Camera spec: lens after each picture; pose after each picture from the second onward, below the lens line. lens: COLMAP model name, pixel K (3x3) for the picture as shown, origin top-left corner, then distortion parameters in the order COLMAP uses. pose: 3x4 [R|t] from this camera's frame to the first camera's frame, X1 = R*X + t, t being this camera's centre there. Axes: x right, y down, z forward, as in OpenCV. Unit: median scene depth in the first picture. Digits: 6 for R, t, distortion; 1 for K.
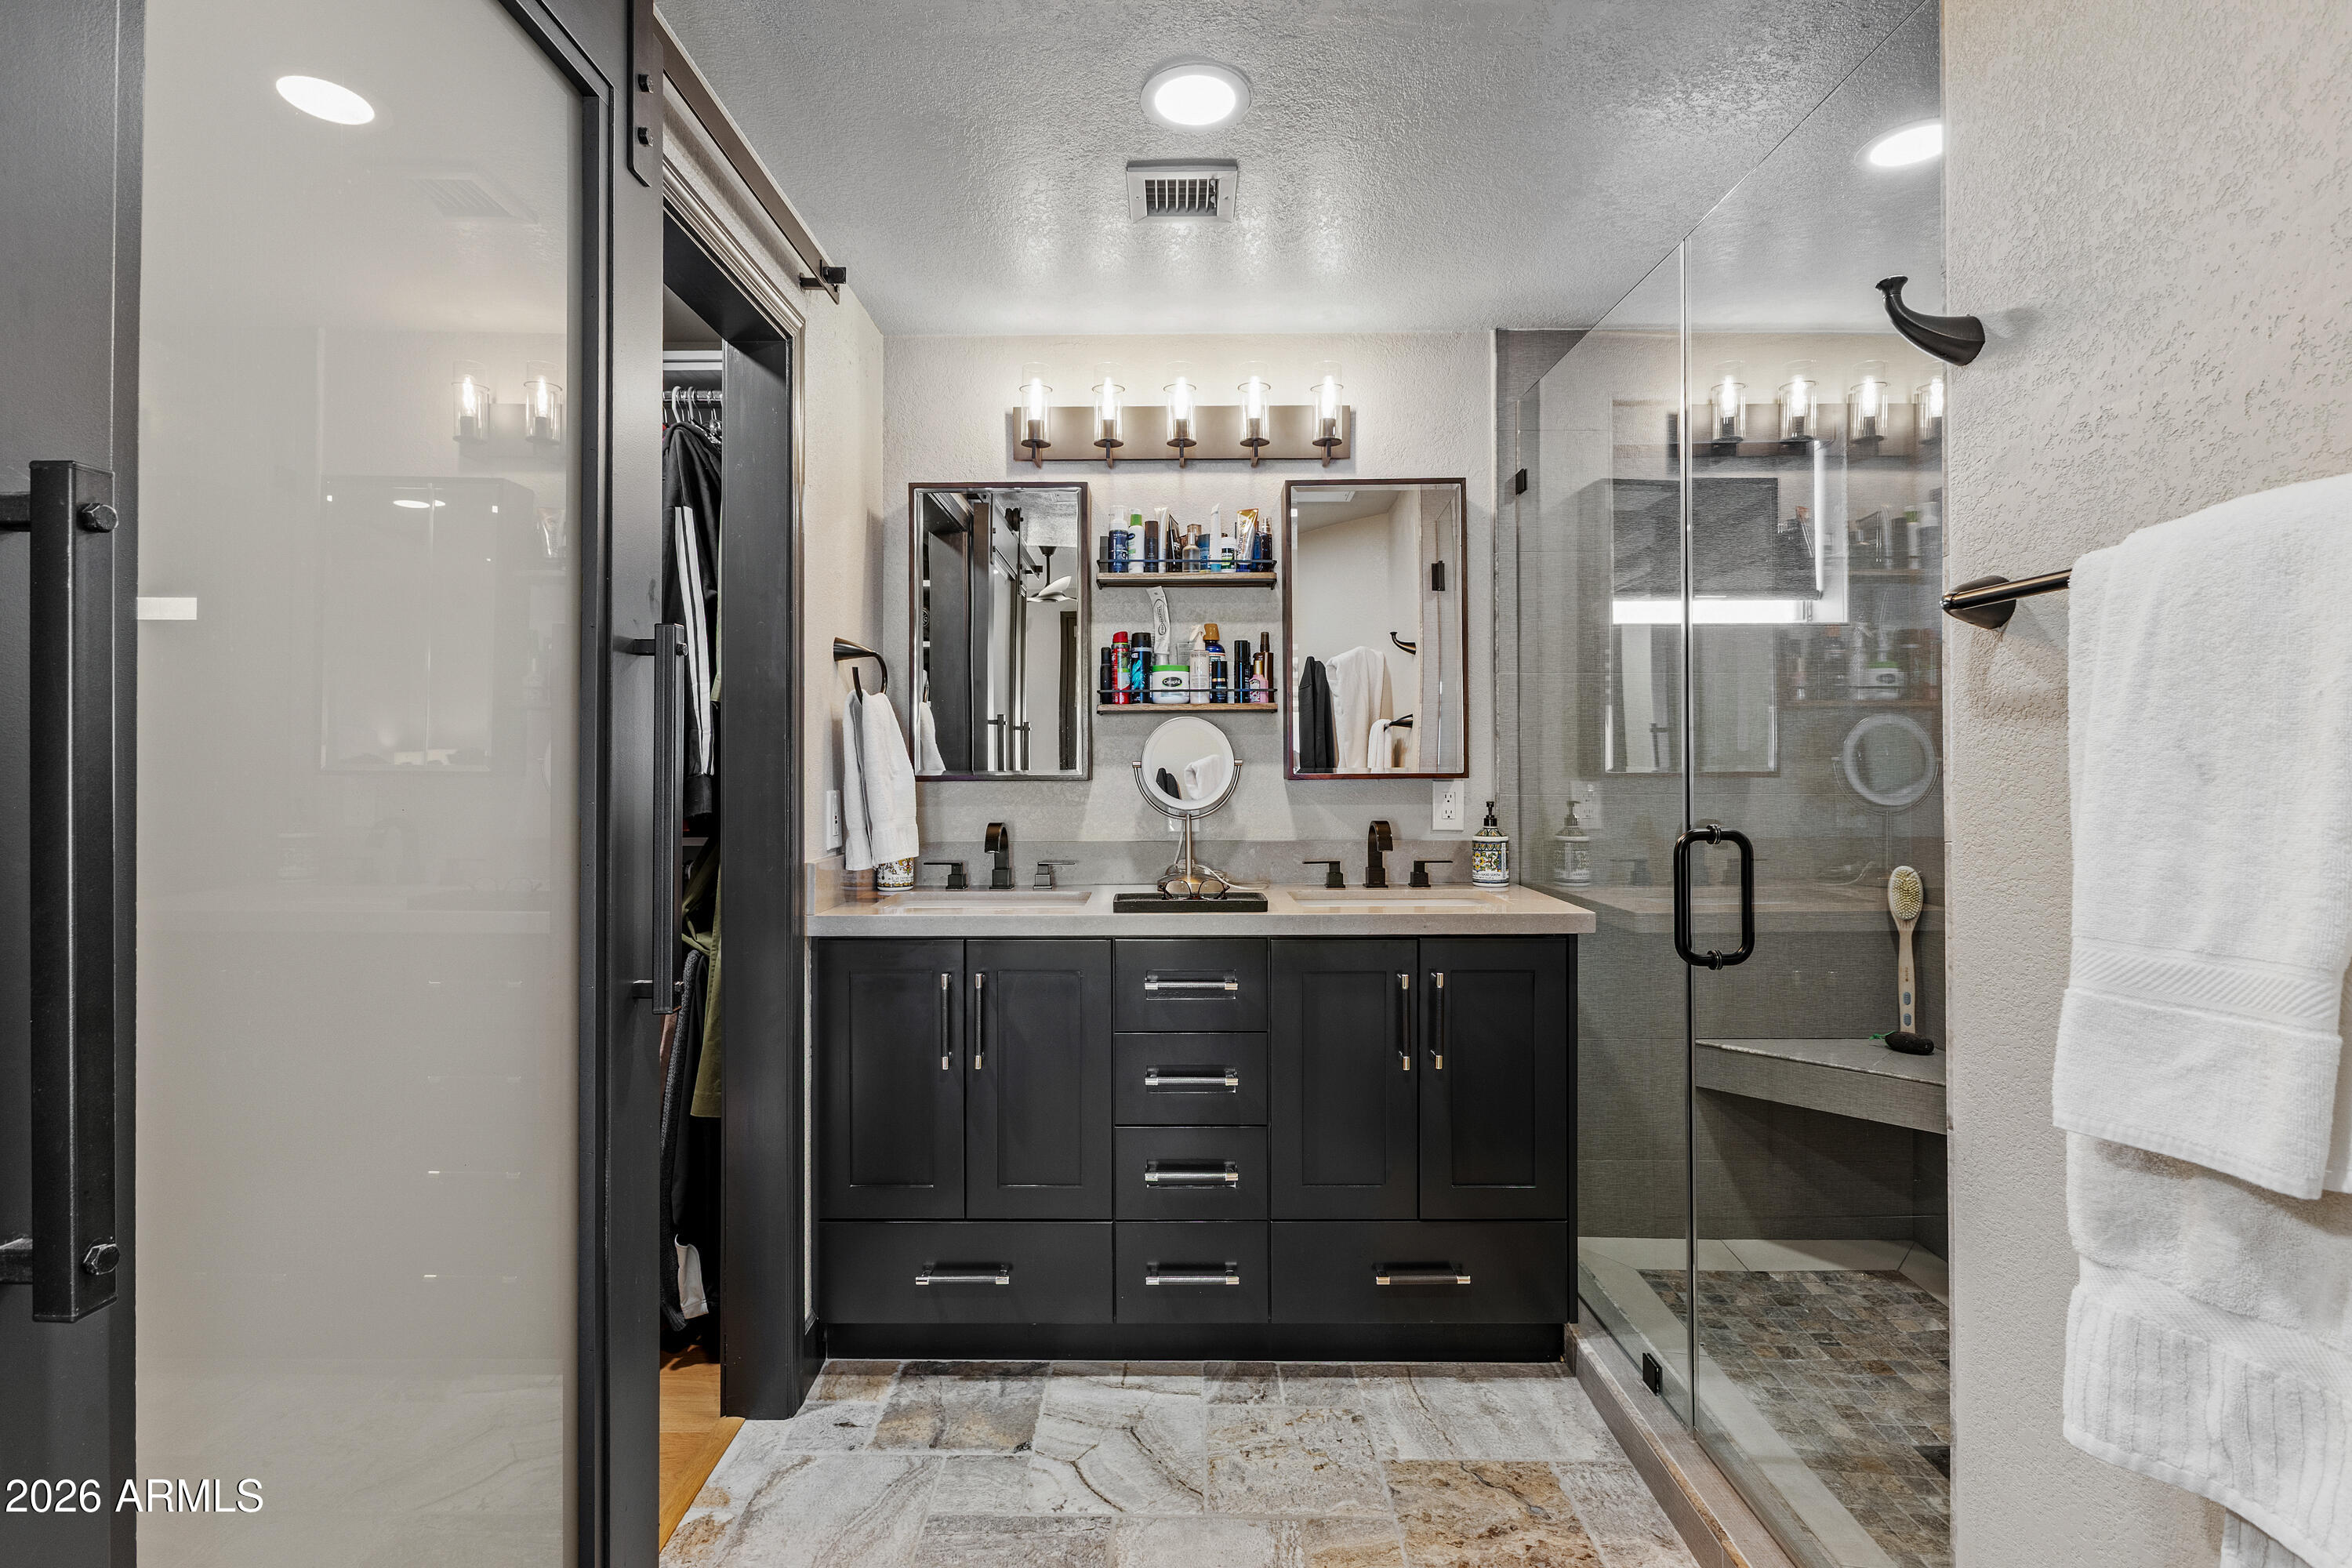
lens RADIAL K [[1127.3, 0, 1178.2], [0, 1127.3, 773.6], [0, 0, 1]] dist [-0.001998, -0.000082]
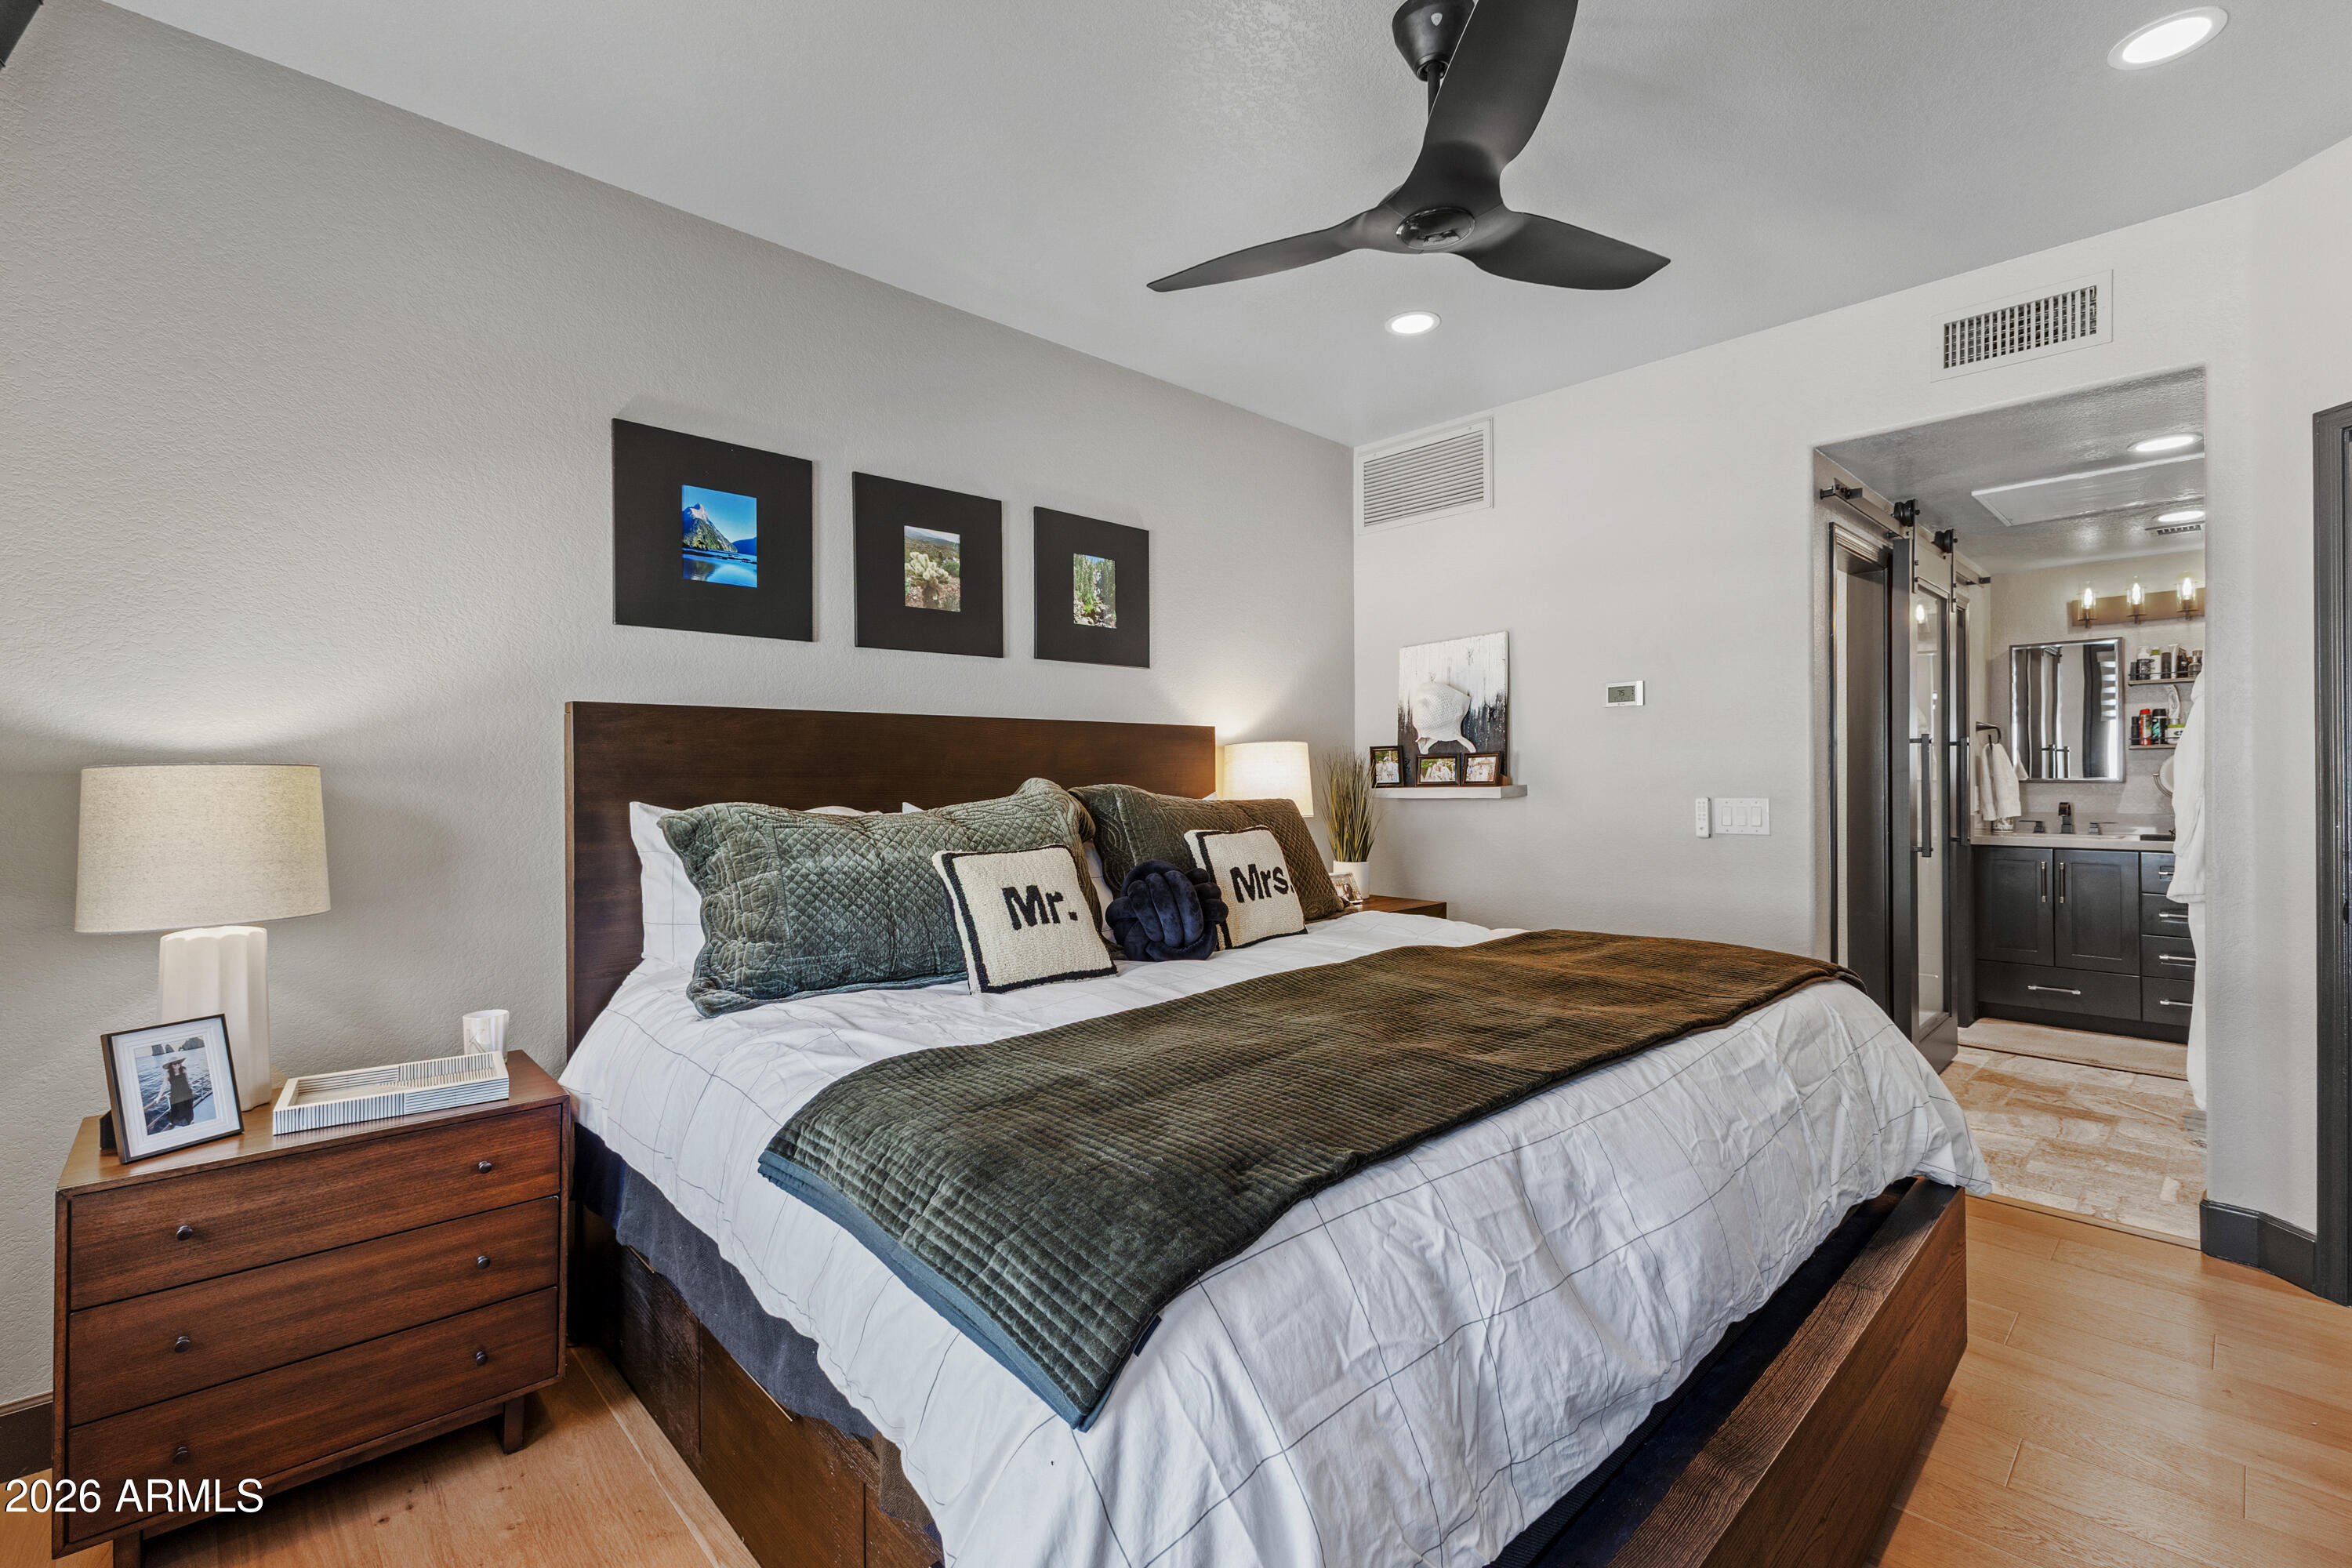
lens RADIAL K [[1001.8, 0, 1176.9], [0, 1001.8, 770.8], [0, 0, 1]] dist [0.001557, -0.000498]
pose [[0.675291, -0.003921, -0.737541, 0.102527], [-0.002824, 0.999965, -0.007902, 0.003937], [0.737546, 0.007419, 0.675256, -1.492144]]
